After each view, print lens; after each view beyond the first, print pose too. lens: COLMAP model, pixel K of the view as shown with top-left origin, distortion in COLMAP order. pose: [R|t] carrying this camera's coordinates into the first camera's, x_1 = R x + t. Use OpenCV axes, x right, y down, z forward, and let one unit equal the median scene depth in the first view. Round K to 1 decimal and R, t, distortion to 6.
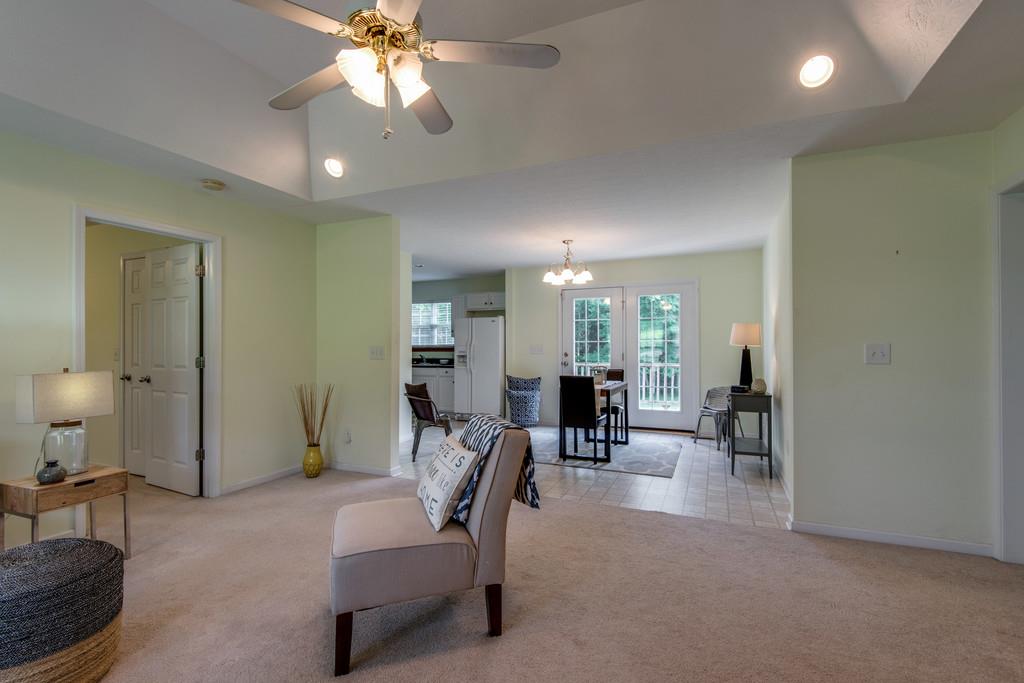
lens RADIAL K [[471.1, 0, 512.0], [0, 471.1, 341.5], [0, 0, 1]] dist [0.004684, 0.000606]
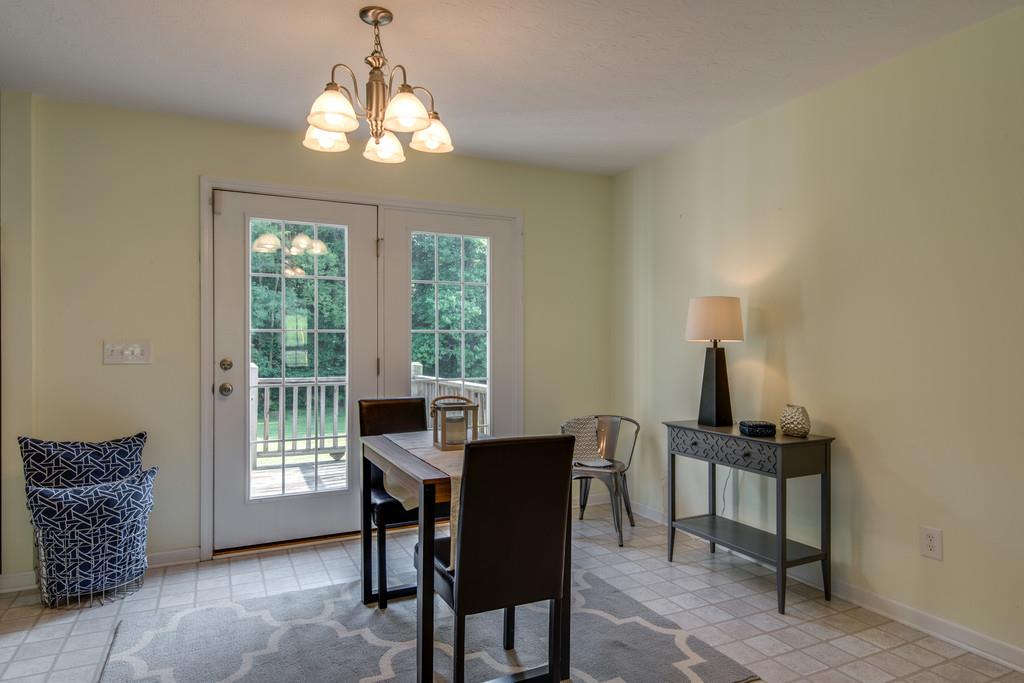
lens RADIAL K [[630.2, 0, 525.9], [0, 630.2, 341.6], [0, 0, 1]] dist [0.006937, -0.014063]
pose [[0.640814, 0.000737, 0.767696, -0.148361], [-0.006942, 0.999964, 0.004834, 0.007052], [-0.767665, -0.008427, 0.640796, 0.642291]]
